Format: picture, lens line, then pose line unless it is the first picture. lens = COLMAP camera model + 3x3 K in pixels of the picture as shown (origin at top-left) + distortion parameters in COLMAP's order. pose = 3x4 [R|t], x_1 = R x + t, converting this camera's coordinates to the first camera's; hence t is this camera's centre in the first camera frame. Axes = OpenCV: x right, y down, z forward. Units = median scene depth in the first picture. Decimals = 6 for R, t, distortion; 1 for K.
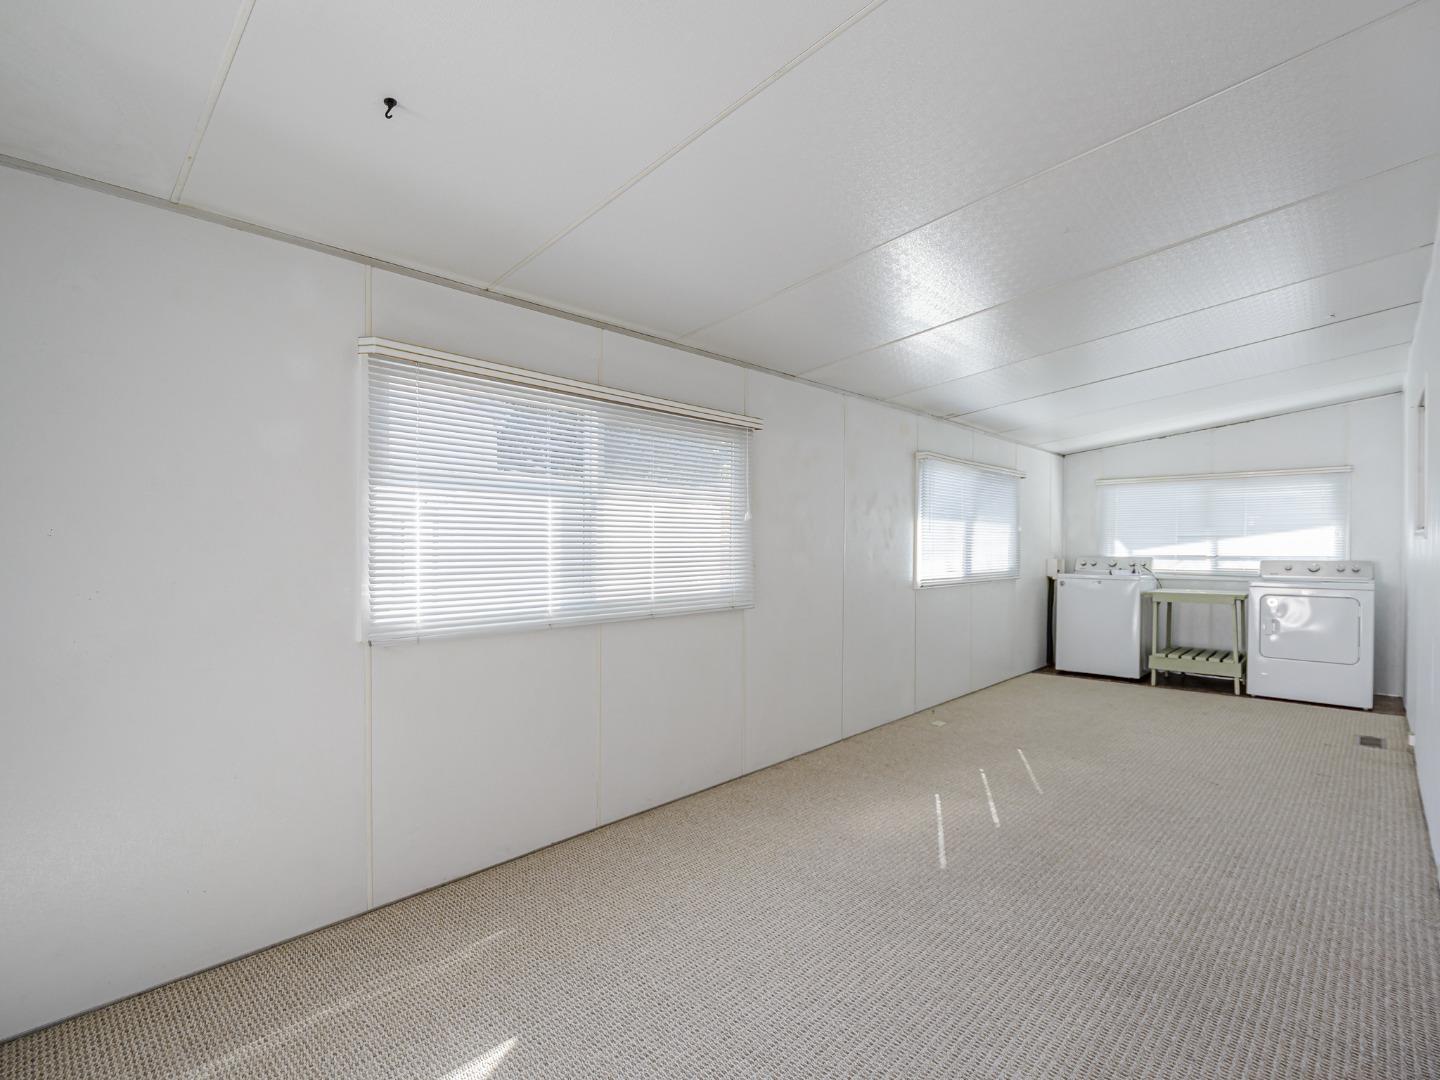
lens RADIAL K [[720.3, 0, 720.0], [0, 720.3, 540.0], [0, 0, 1]] dist [-0.014300, 0.000116]
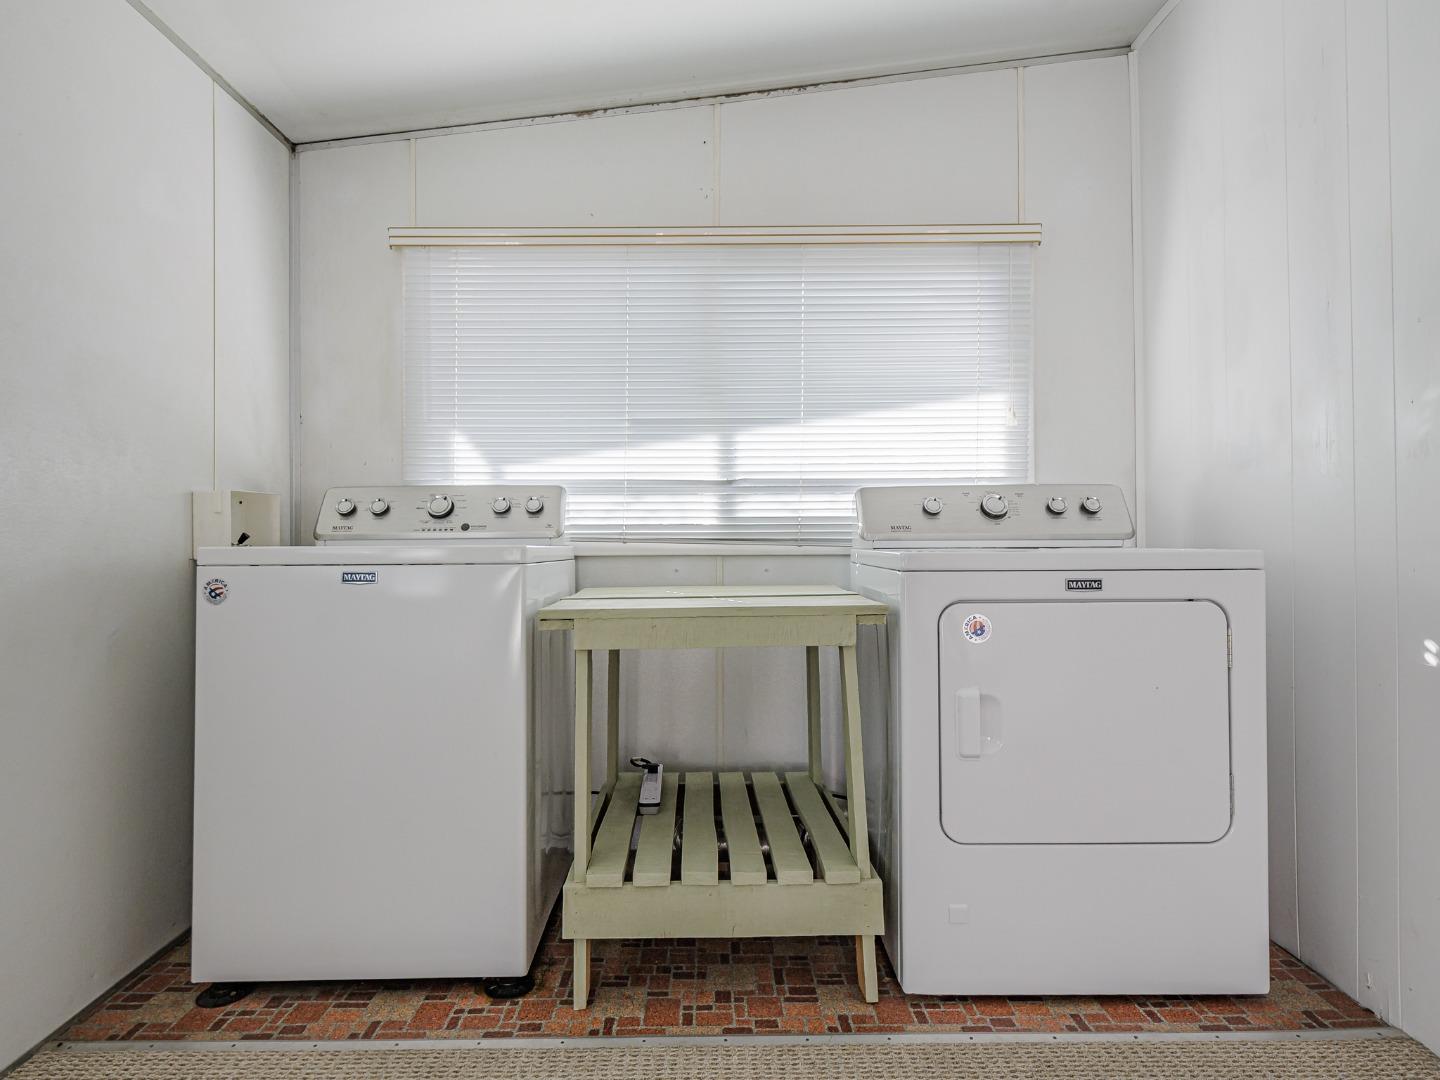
lens RADIAL K [[703.0, 0, 720.0], [0, 703.0, 540.0], [0, 0, 1]] dist [-0.012351, 0.000301]
pose [[0.706213, -0.034591, 0.707154, 0.456547], [0.001116, 0.998859, 0.047745, 0.034886], [-0.707999, -0.032929, 0.705446, 0.771096]]
